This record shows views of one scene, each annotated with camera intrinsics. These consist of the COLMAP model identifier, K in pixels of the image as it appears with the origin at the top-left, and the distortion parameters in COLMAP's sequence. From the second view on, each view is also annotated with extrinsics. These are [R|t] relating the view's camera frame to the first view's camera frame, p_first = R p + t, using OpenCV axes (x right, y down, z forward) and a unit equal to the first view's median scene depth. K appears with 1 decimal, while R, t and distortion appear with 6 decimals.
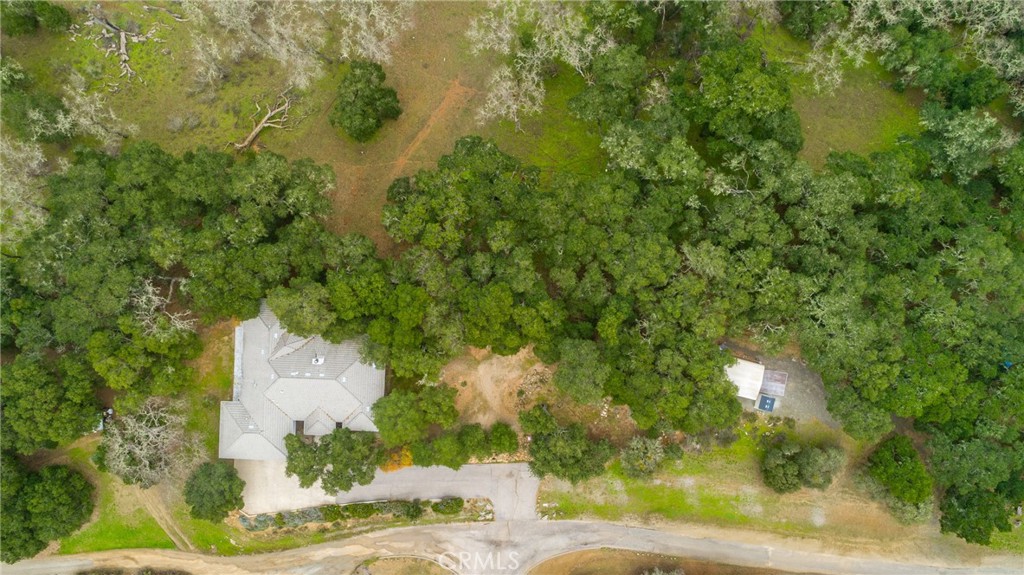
lens RADIAL K [[723.7, 0, 512.9], [0, 723.7, 286.3], [0, 0, 1]] dist [-0.011375, -0.003051]
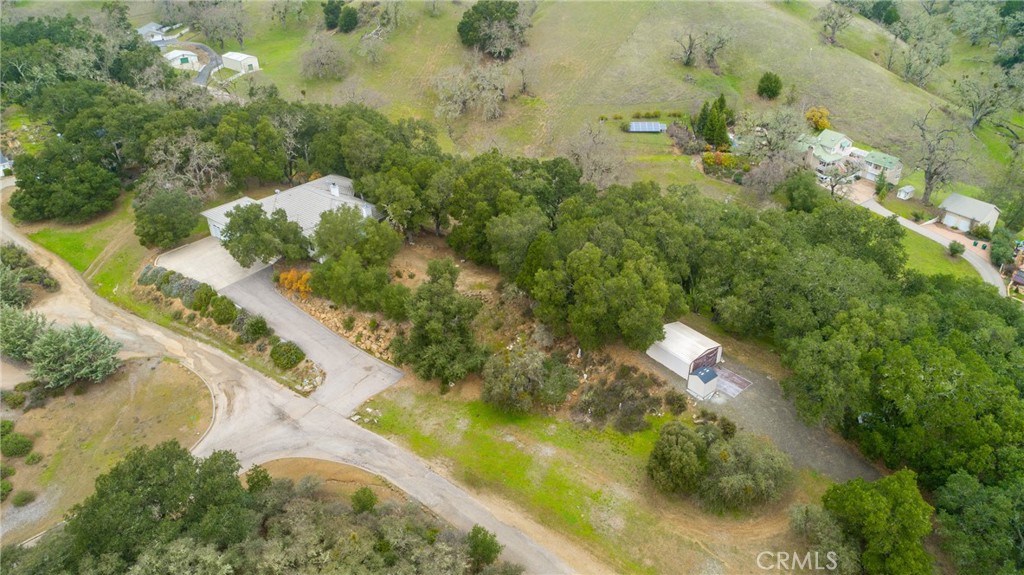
lens RADIAL K [[723.7, 0, 510.4], [0, 723.7, 287.5], [0, 0, 1]] dist [-0.011375, -0.003051]
pose [[0.781177, 0.290439, -0.552638, 0.527159], [-0.624112, 0.385573, -0.679572, 0.667923], [0.015708, 0.875773, 0.482467, 0.553496]]
